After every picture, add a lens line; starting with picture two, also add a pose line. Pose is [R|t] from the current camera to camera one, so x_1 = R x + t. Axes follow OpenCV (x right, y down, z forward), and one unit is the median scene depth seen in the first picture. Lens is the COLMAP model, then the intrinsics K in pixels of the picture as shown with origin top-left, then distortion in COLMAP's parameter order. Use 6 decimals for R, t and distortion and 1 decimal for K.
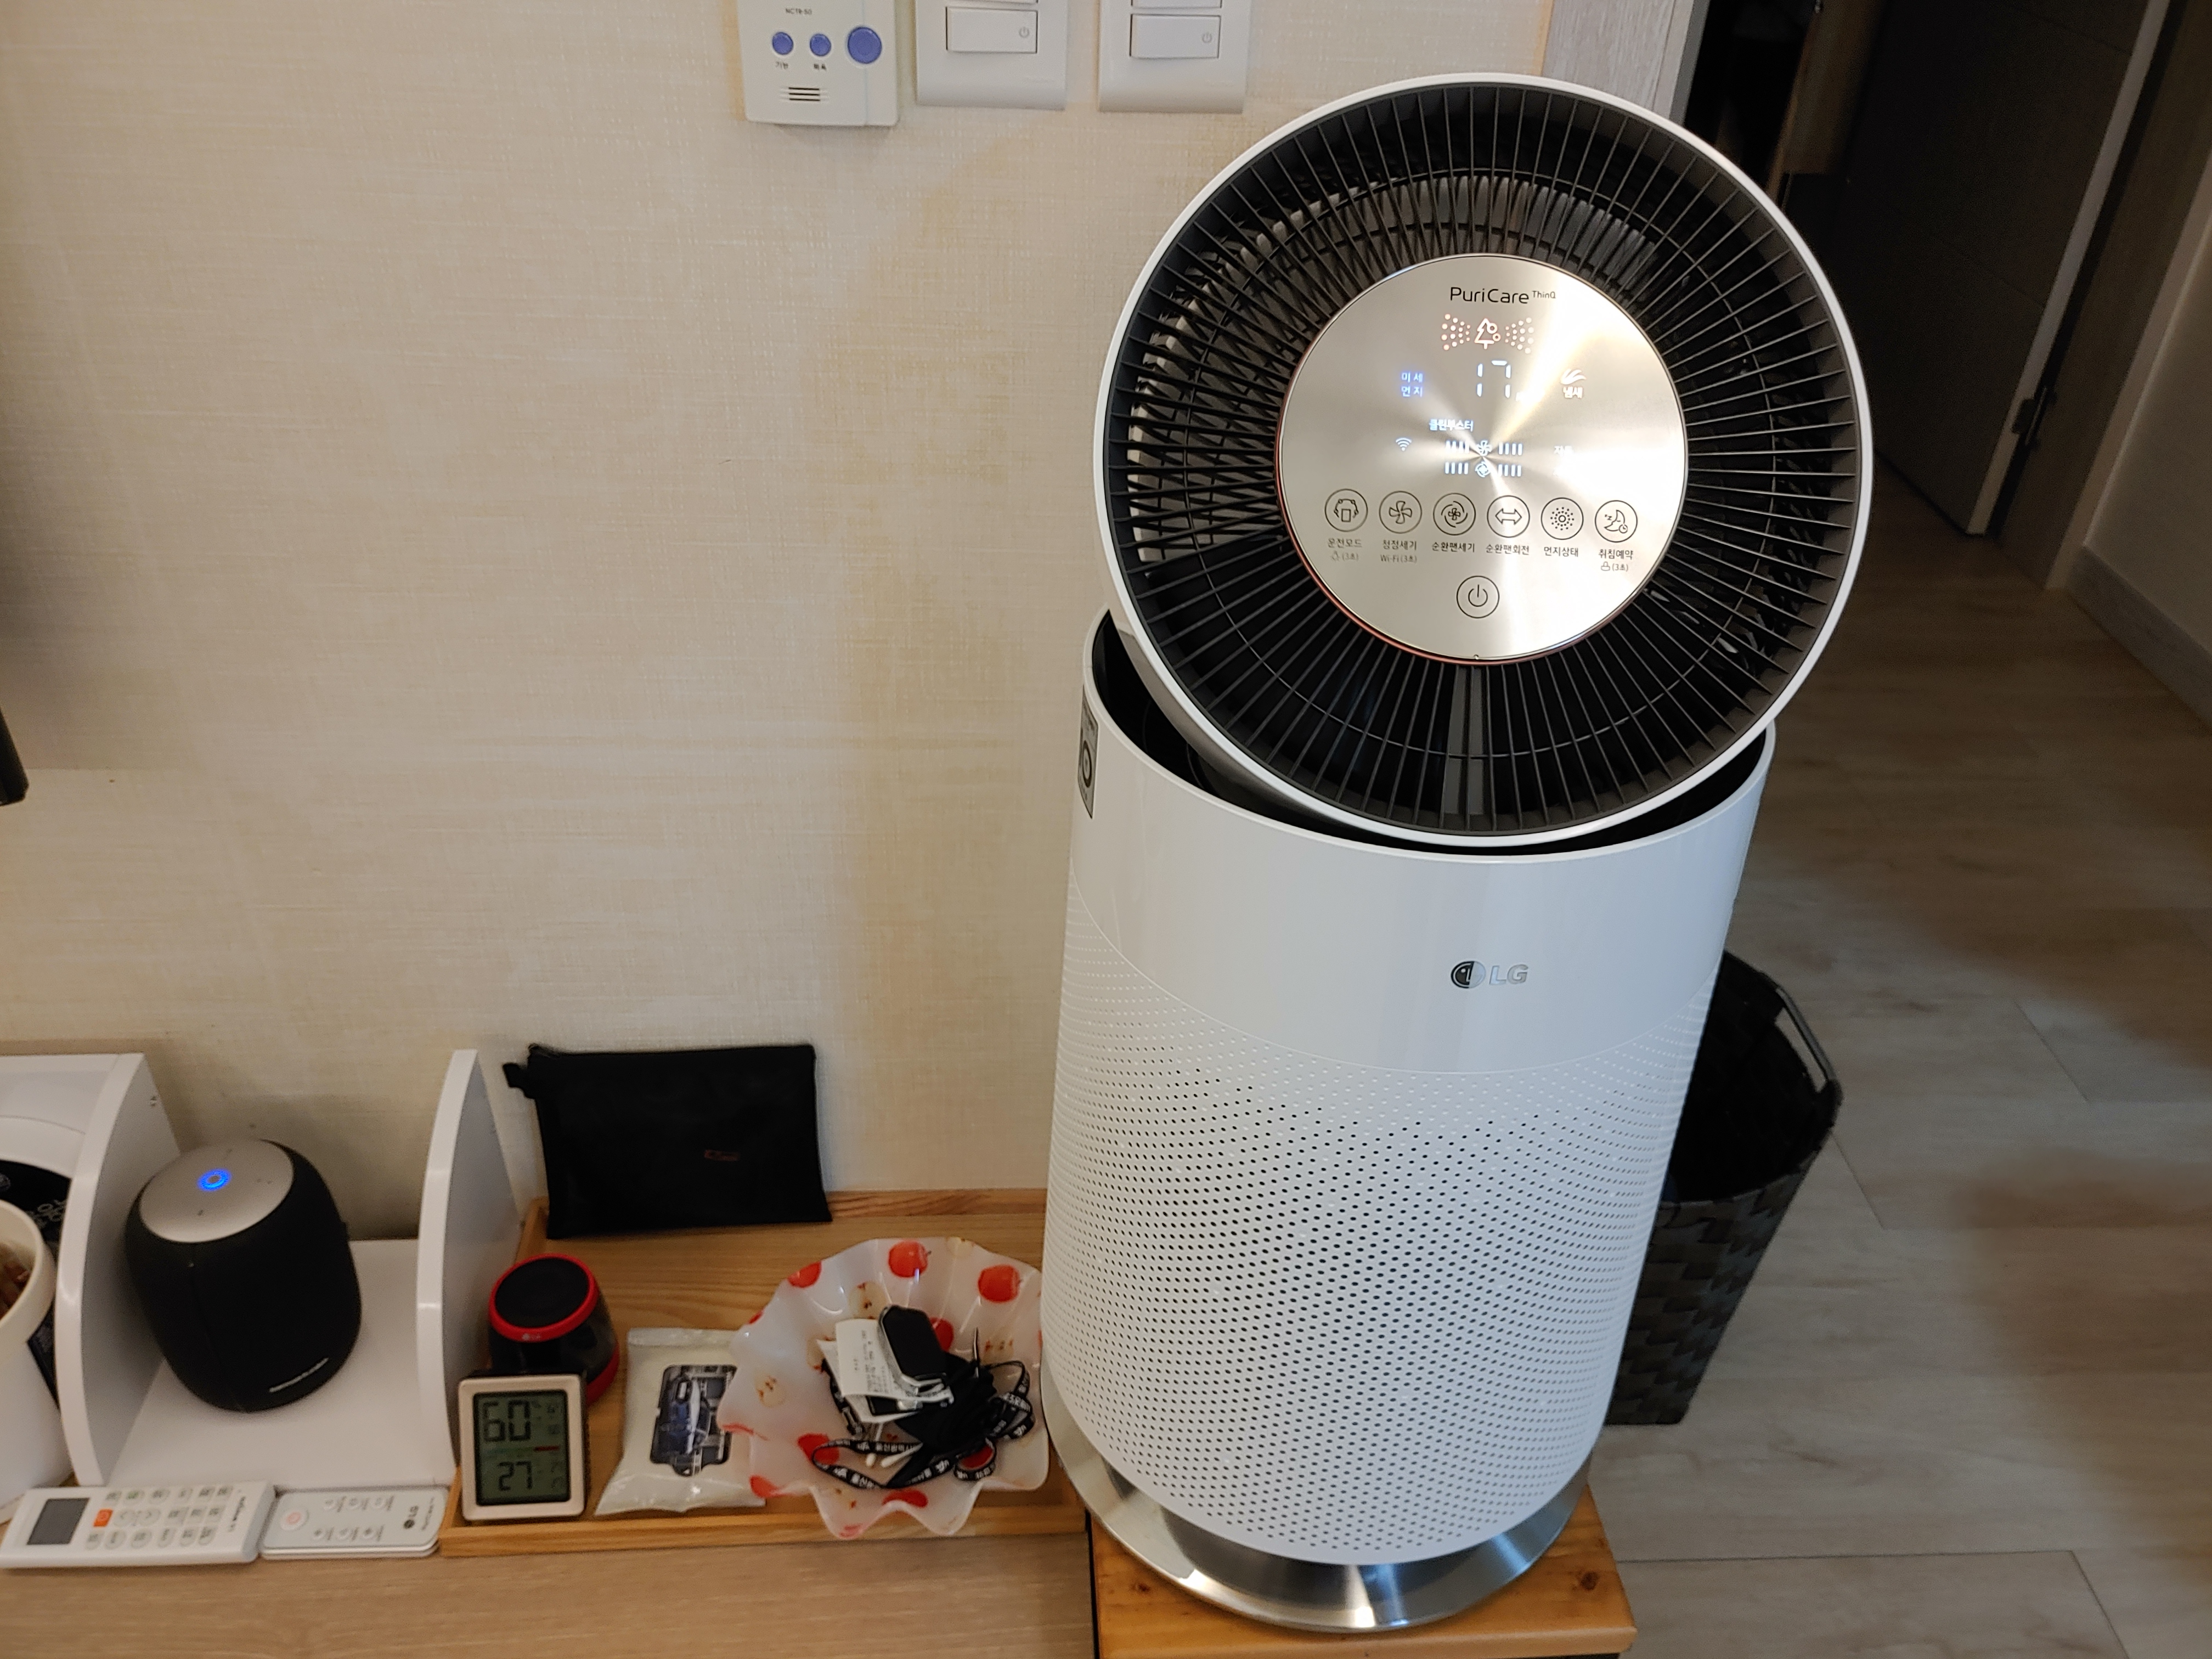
lens RADIAL K [[1726.1, 0, 1178.4], [0, 1726.1, 827.3], [0, 0, 1]] dist [-0.030630, -0.006500]
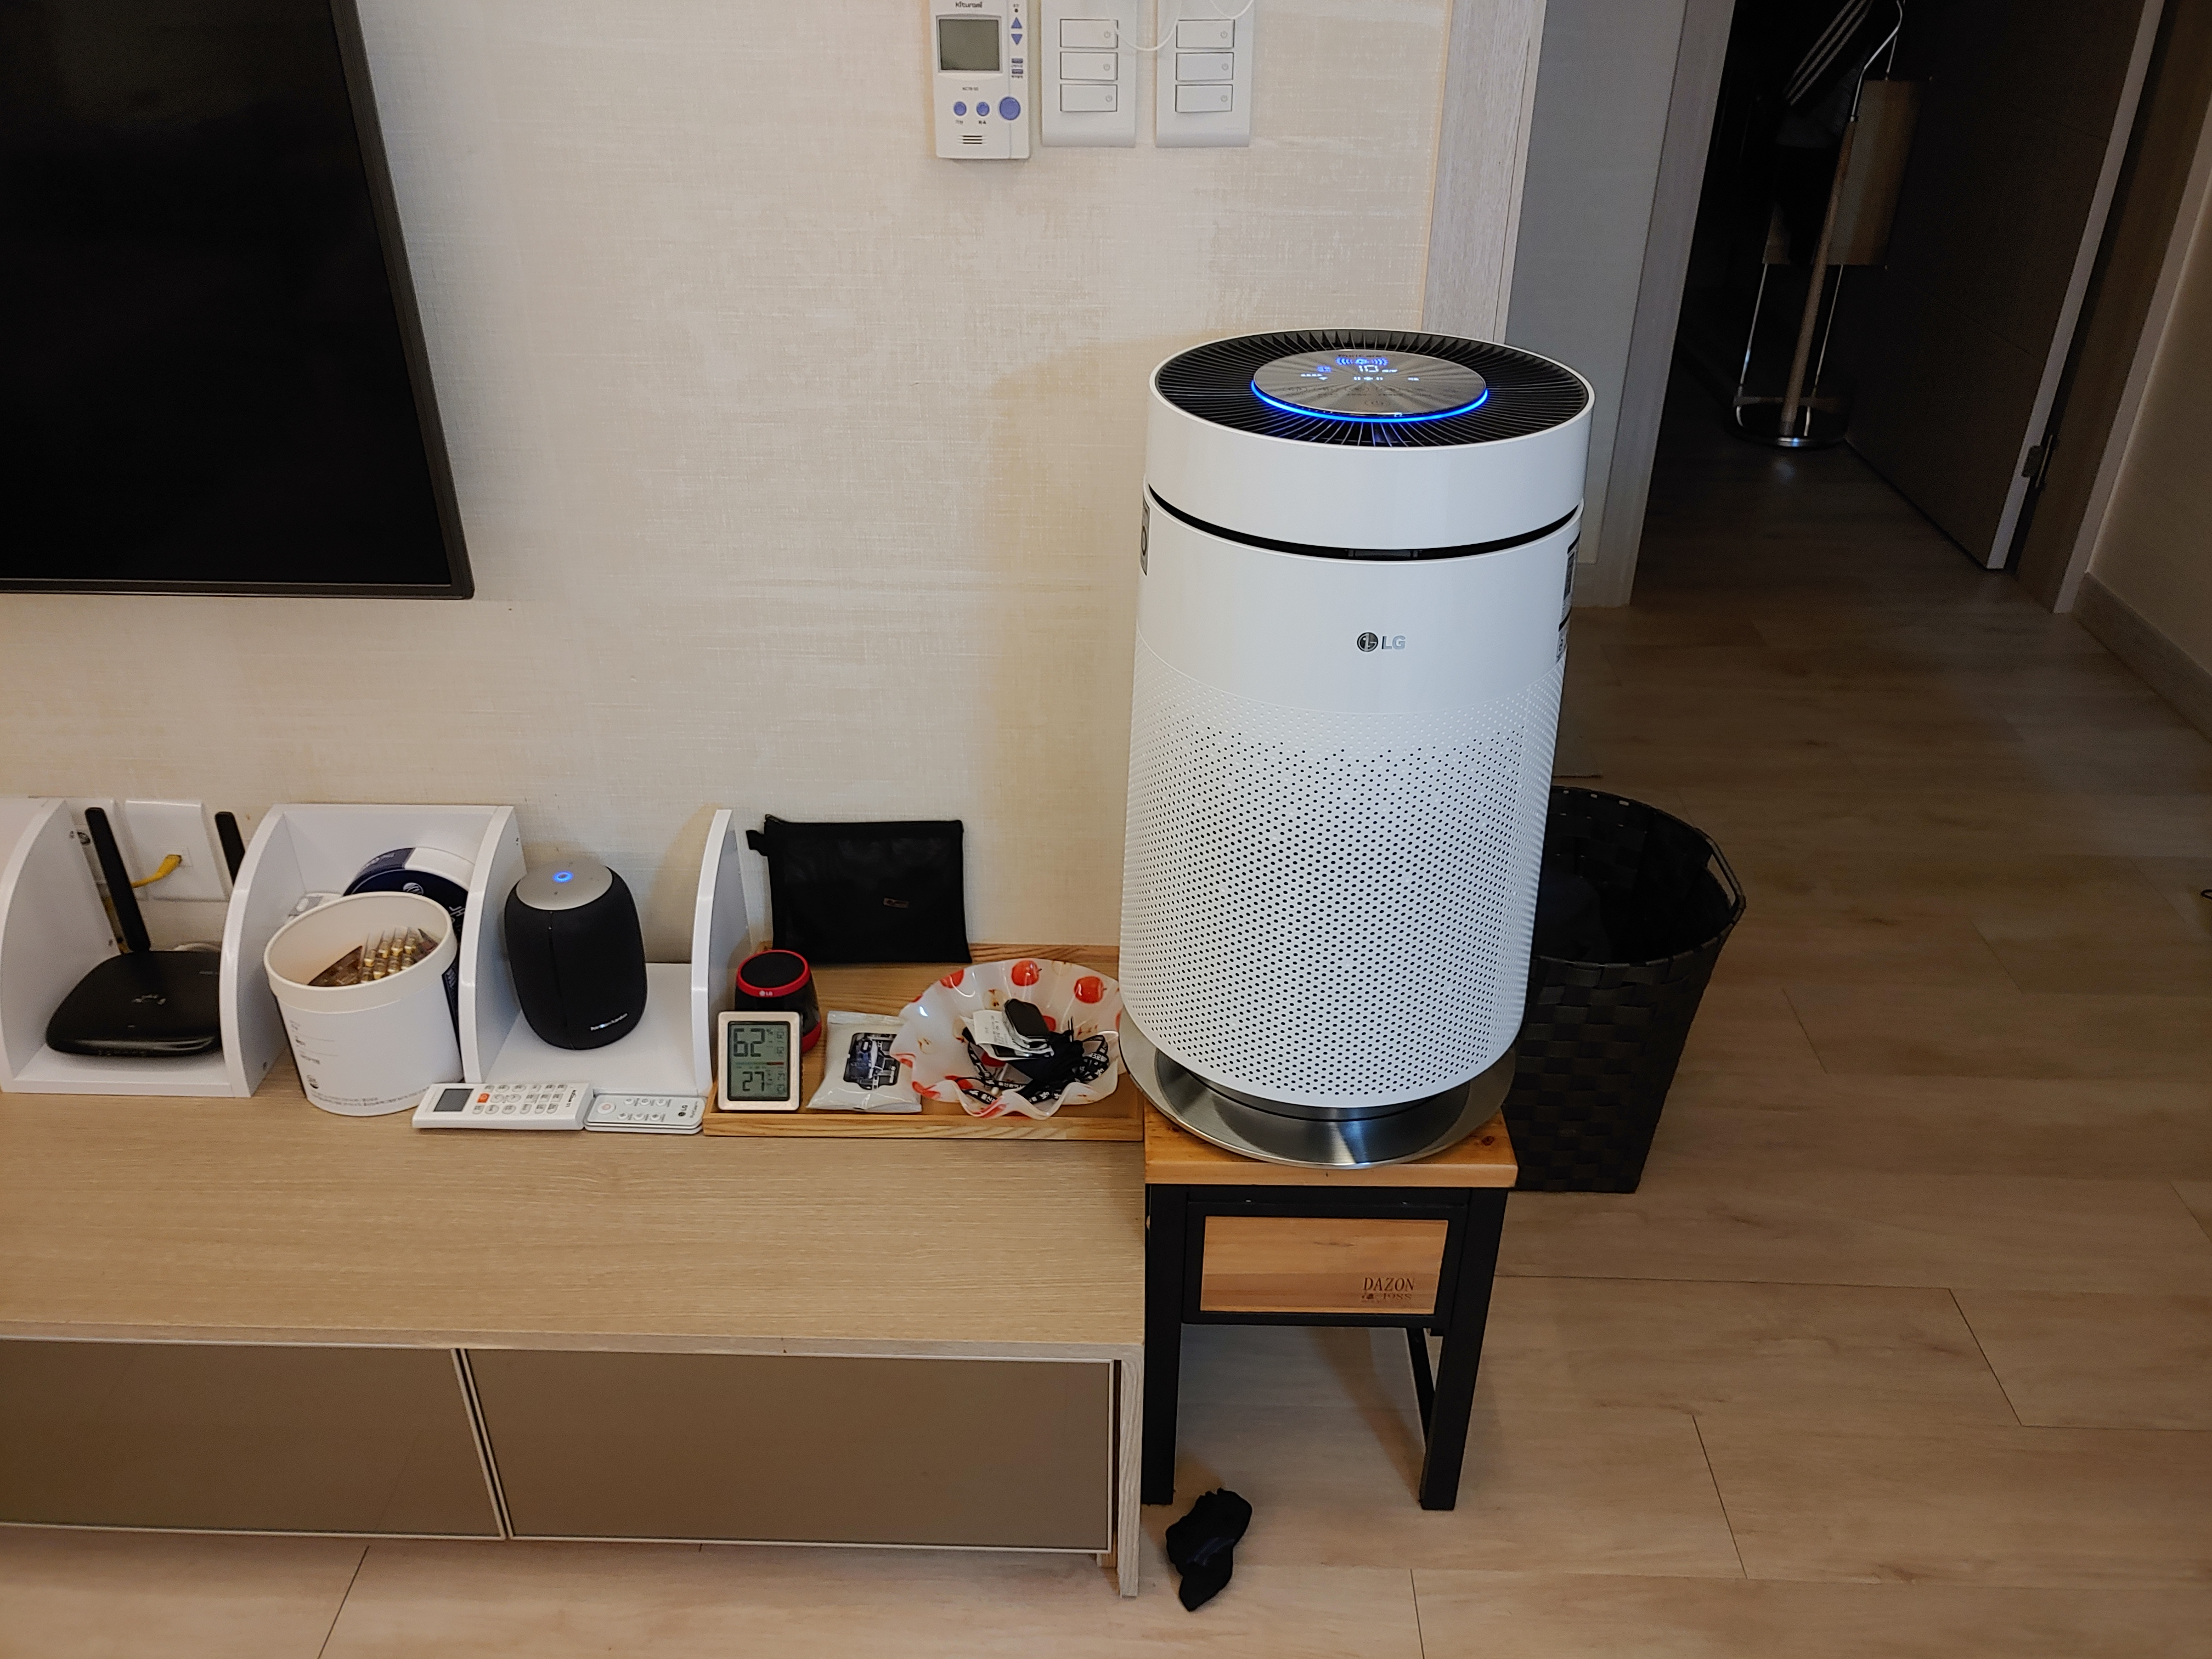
lens RADIAL K [[1673.2, 0, 1106.0], [0, 1673.2, 829.5], [0, 0, 1]] dist [-0.050176, -0.003978]
pose [[0.992984, 0.009125, -0.117897, 0.073541], [-0.016421, 0.997999, -0.061062, 0.238282], [0.117104, 0.062569, 0.991147, -0.374733]]
